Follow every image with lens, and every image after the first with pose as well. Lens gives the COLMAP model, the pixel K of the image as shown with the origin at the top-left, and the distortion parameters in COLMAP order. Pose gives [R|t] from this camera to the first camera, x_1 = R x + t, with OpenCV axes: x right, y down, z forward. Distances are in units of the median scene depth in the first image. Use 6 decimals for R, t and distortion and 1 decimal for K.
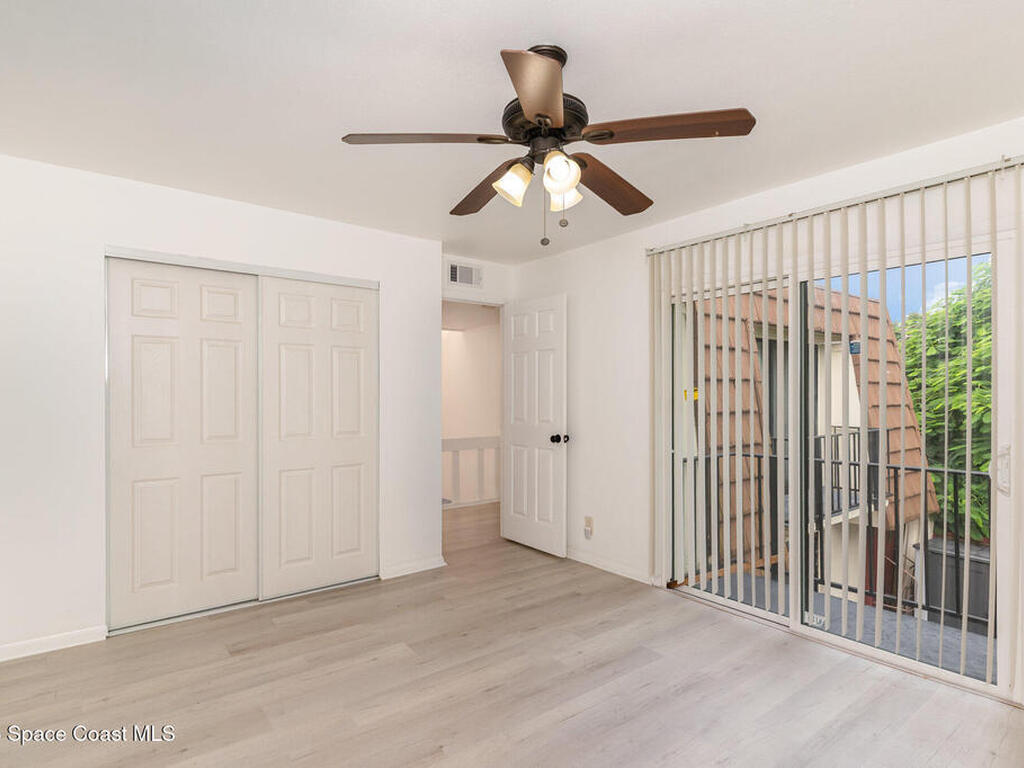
lens RADIAL K [[550.3, 0, 512.0], [0, 550.3, 384.0], [0, 0, 1]] dist [0.002402, 0.001017]
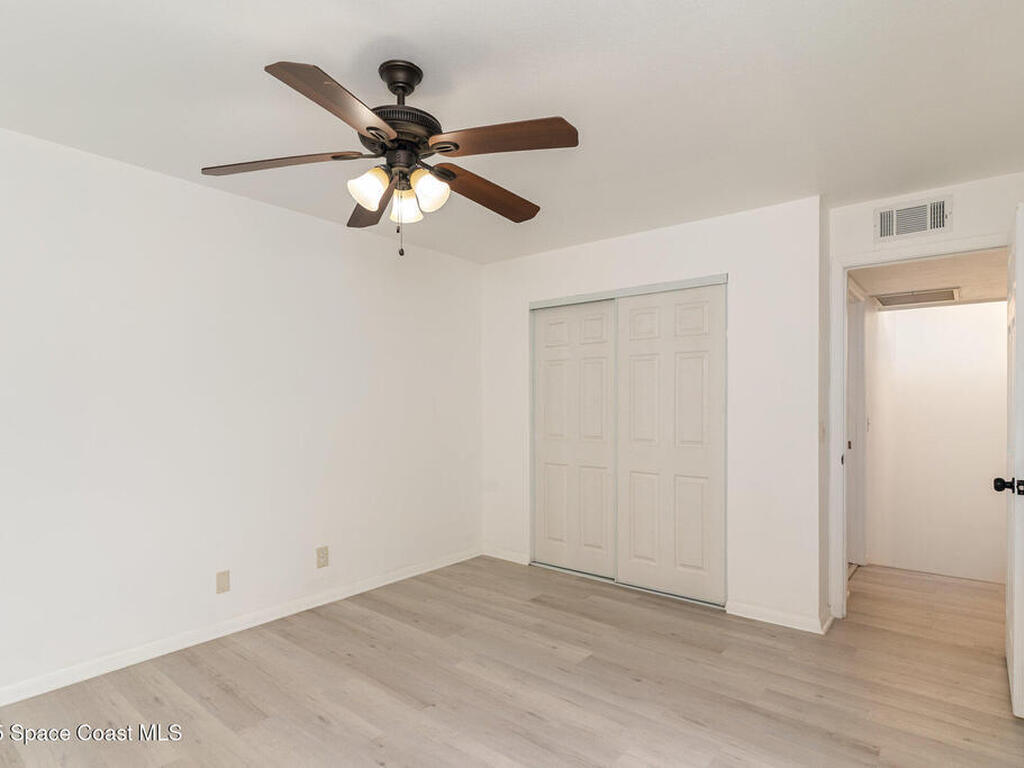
lens RADIAL K [[554.5, 0, 515.9], [0, 554.5, 376.9], [0, 0, 1]] dist [0.003607, -0.000204]
pose [[0.218913, -0.051091, -0.974406, 0.665663], [0.023864, 0.998610, -0.046998, 0.017696], [0.975453, -0.012965, 0.219828, 0.567076]]
